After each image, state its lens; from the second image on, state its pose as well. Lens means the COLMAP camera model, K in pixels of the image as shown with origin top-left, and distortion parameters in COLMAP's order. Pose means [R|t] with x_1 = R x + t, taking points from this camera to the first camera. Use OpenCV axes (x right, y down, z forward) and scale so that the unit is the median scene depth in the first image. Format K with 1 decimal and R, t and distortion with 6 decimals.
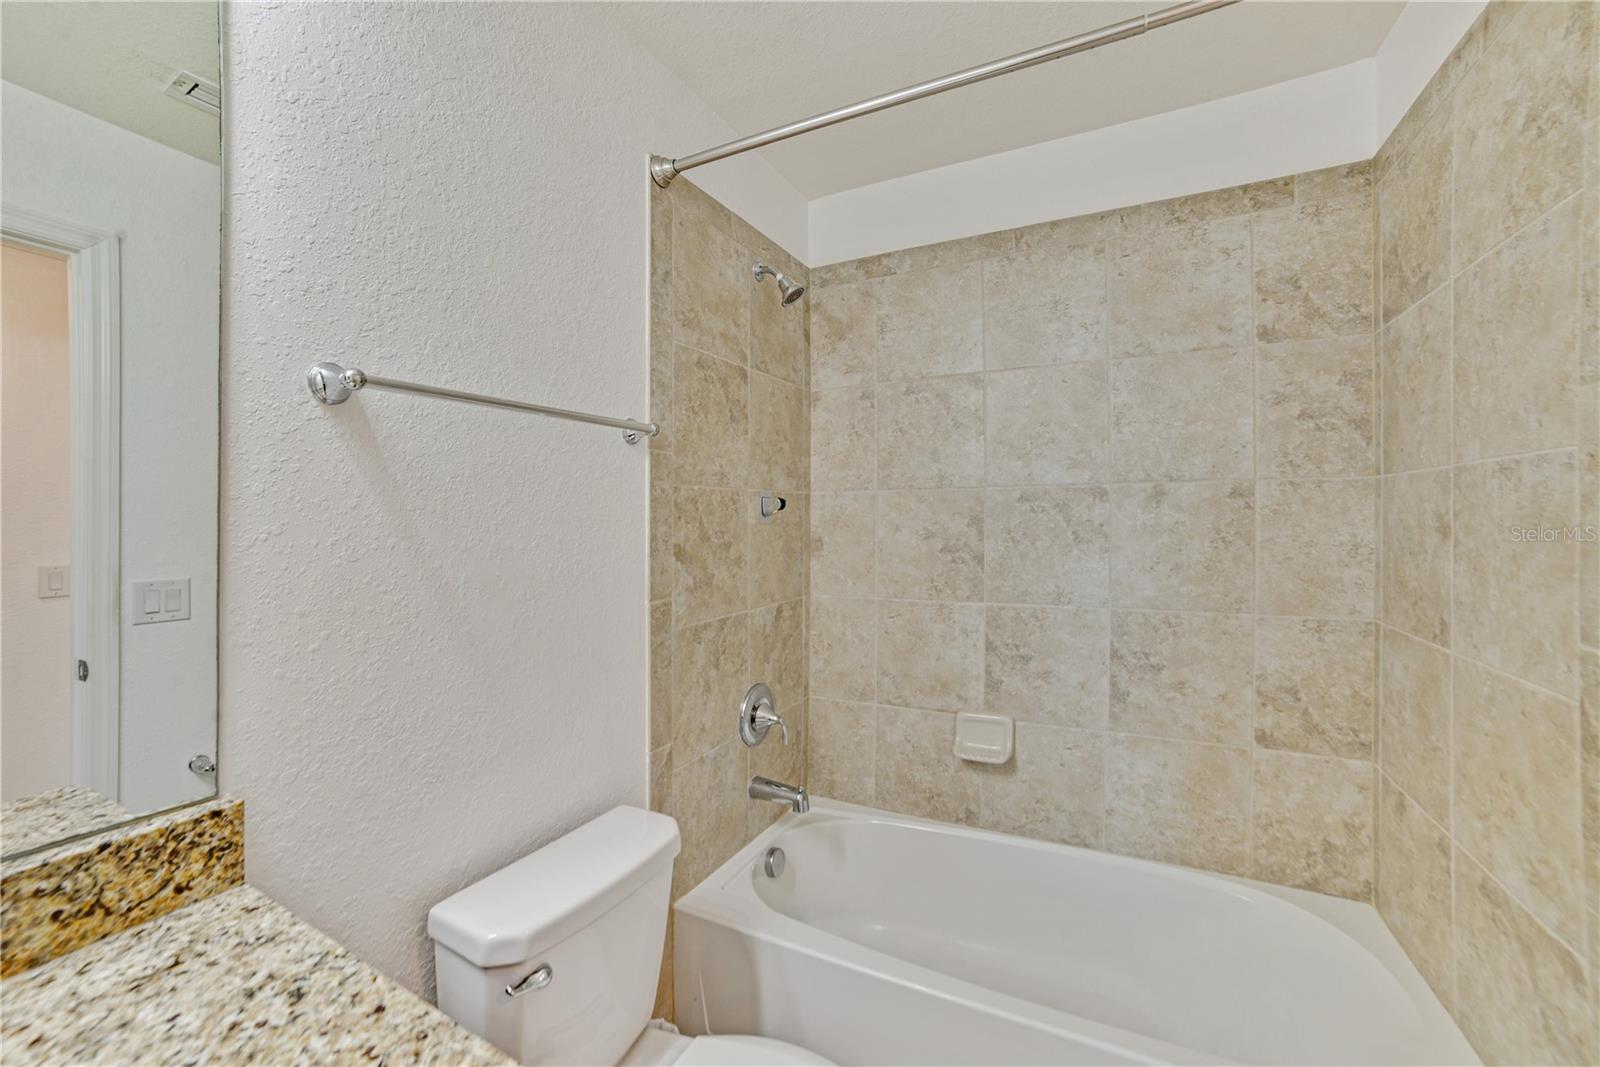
lens RADIAL K [[655.9, 0, 788.6], [0, 655.9, 523.5], [0, 0, 1]] dist [-0.084431, 0.036759]
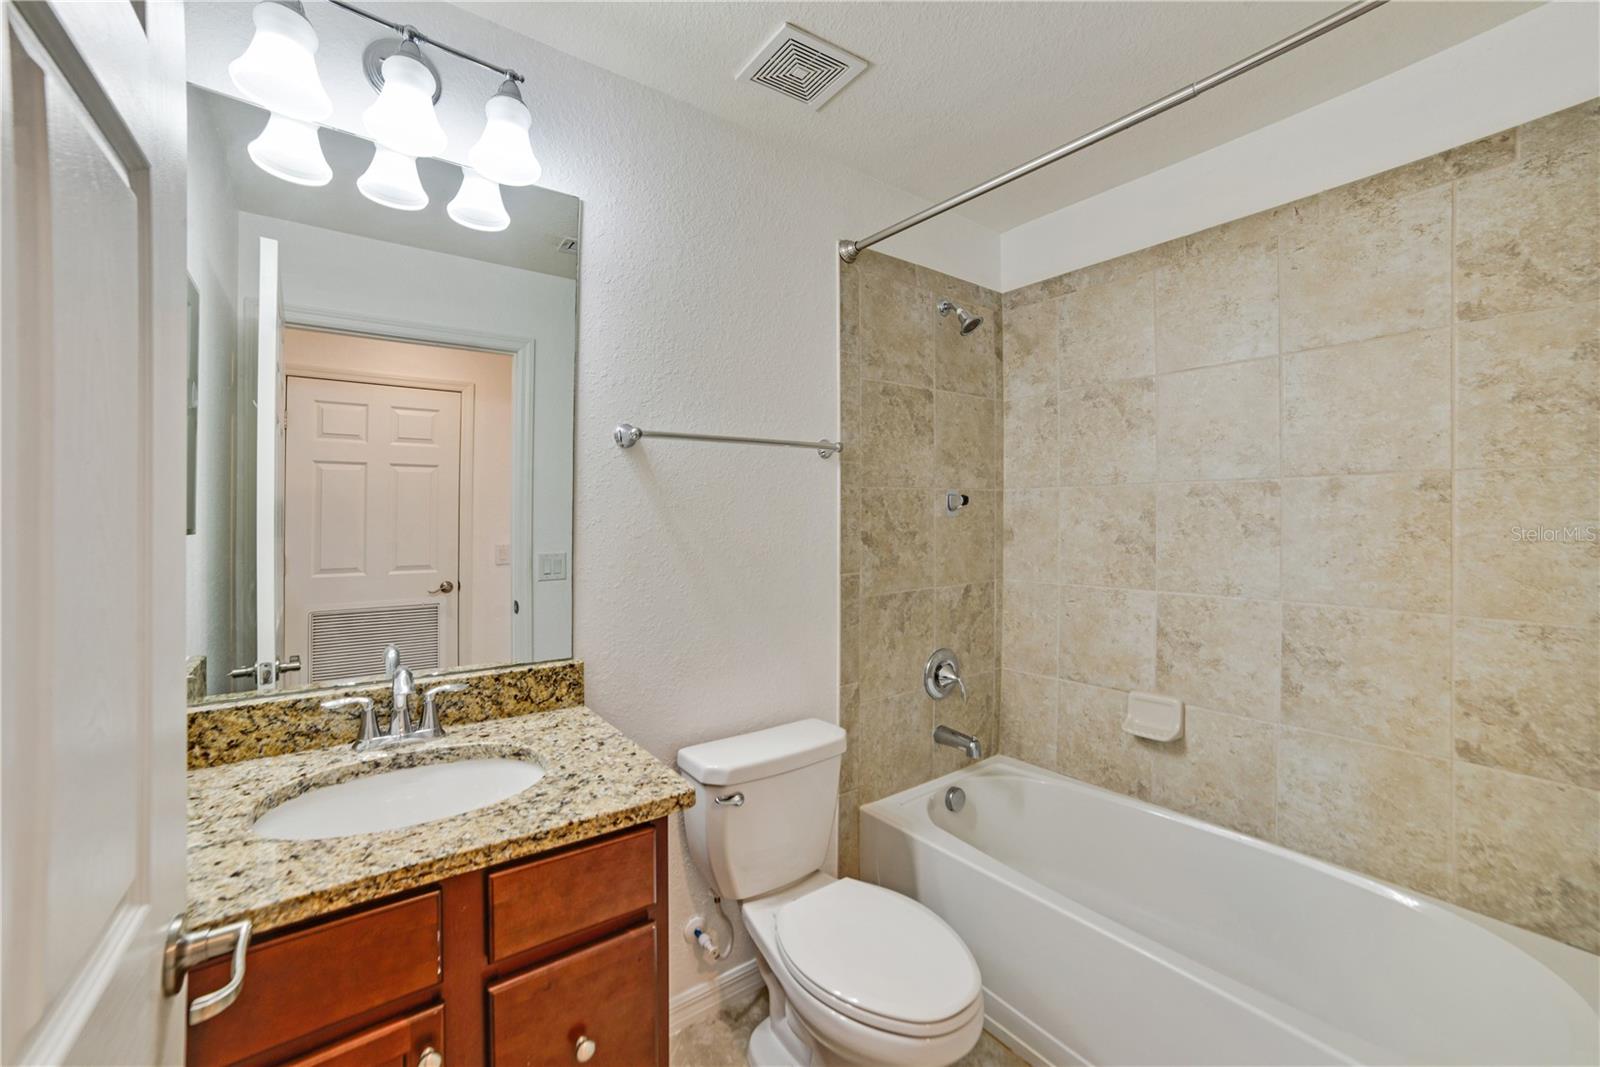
lens RADIAL K [[633.2, 0, 801.8], [0, 633.2, 516.8], [0, 0, 1]] dist [-0.079694, 0.031892]
pose [[0.909892, 0.002561, -0.414837, 0.210131], [-0.002739, 0.999996, 0.000165, 0.001415], [0.414835, 0.000986, 0.909896, -0.182872]]
